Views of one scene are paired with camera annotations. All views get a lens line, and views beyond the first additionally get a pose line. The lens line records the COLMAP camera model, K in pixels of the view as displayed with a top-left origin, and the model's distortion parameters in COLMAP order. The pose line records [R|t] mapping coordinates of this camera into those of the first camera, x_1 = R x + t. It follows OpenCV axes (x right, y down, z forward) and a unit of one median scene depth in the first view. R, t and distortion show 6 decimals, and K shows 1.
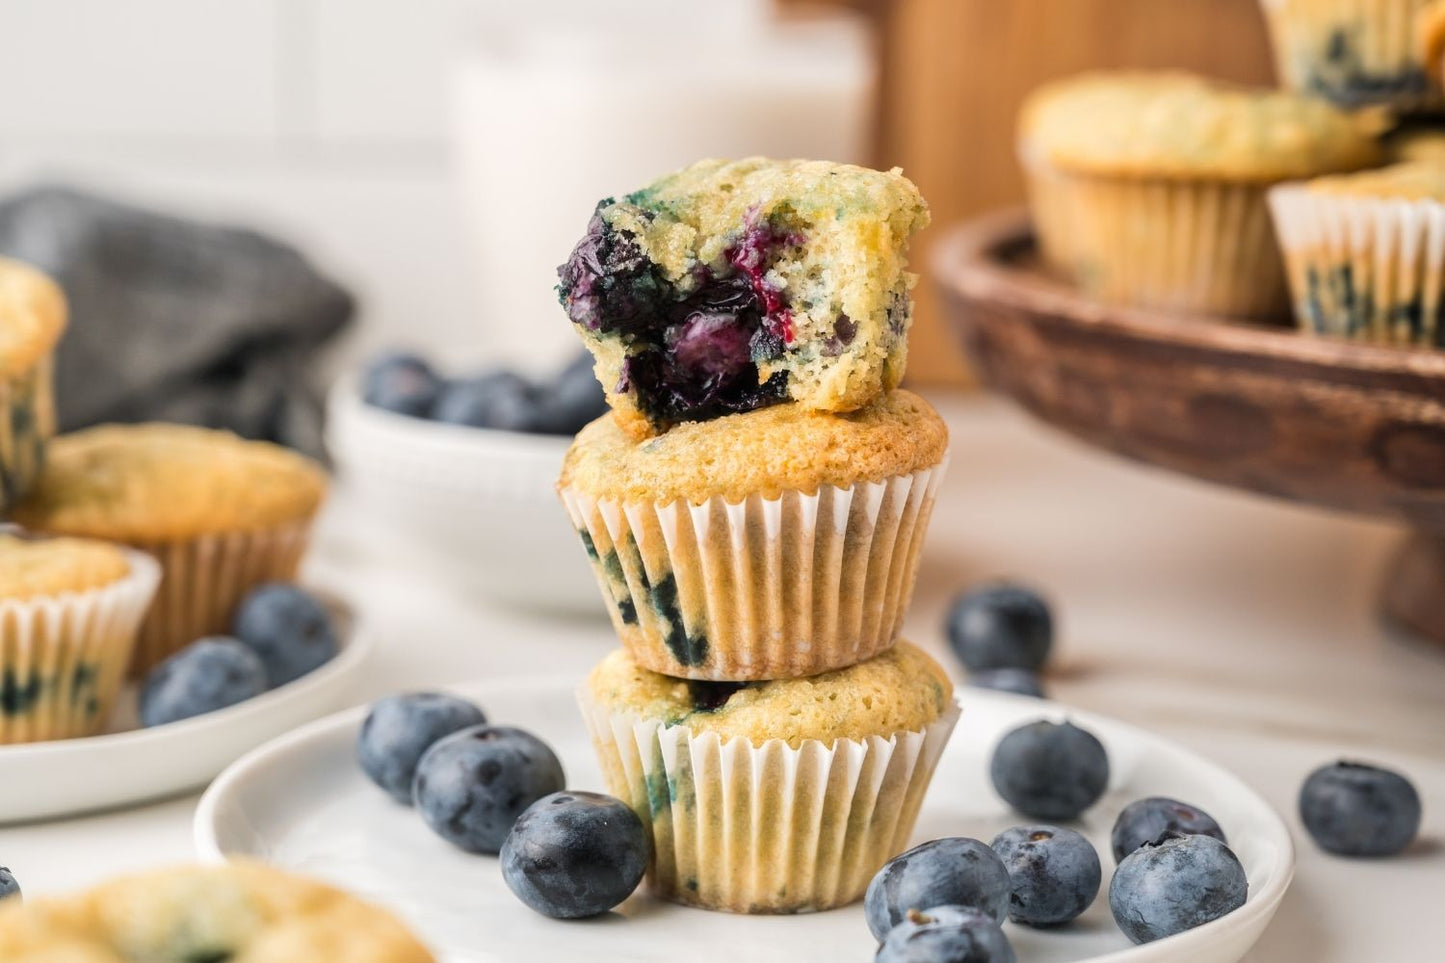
lens RADIAL K [[3712.1, 0, 683.3], [0, 3712.1, 444.7], [0, 0, 1]] dist [0.211517, 0.000000]
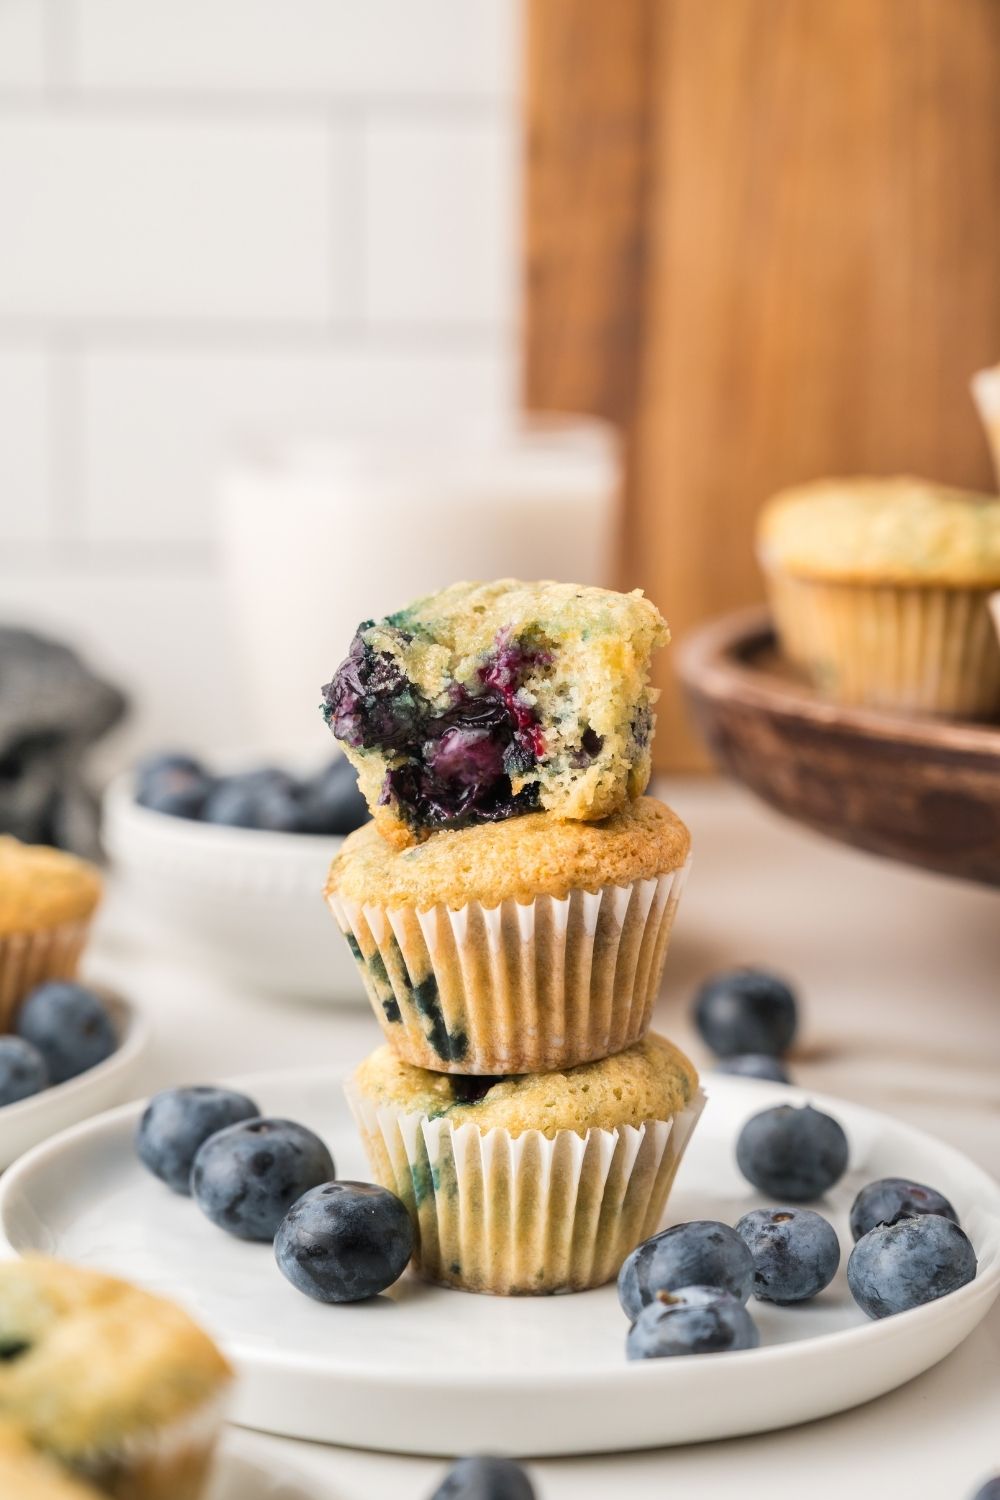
lens RADIAL K [[3853.4, 0, 484.4], [0, 3853.4, 622.2], [0, 0, 1]] dist [0.211517, 0.000000]
pose [[0.999861, -0.012134, 0.011411, 0.000299], [0.012603, 0.999037, -0.042033, -0.019299], [-0.010890, 0.042171, 0.999051, -0.111392]]
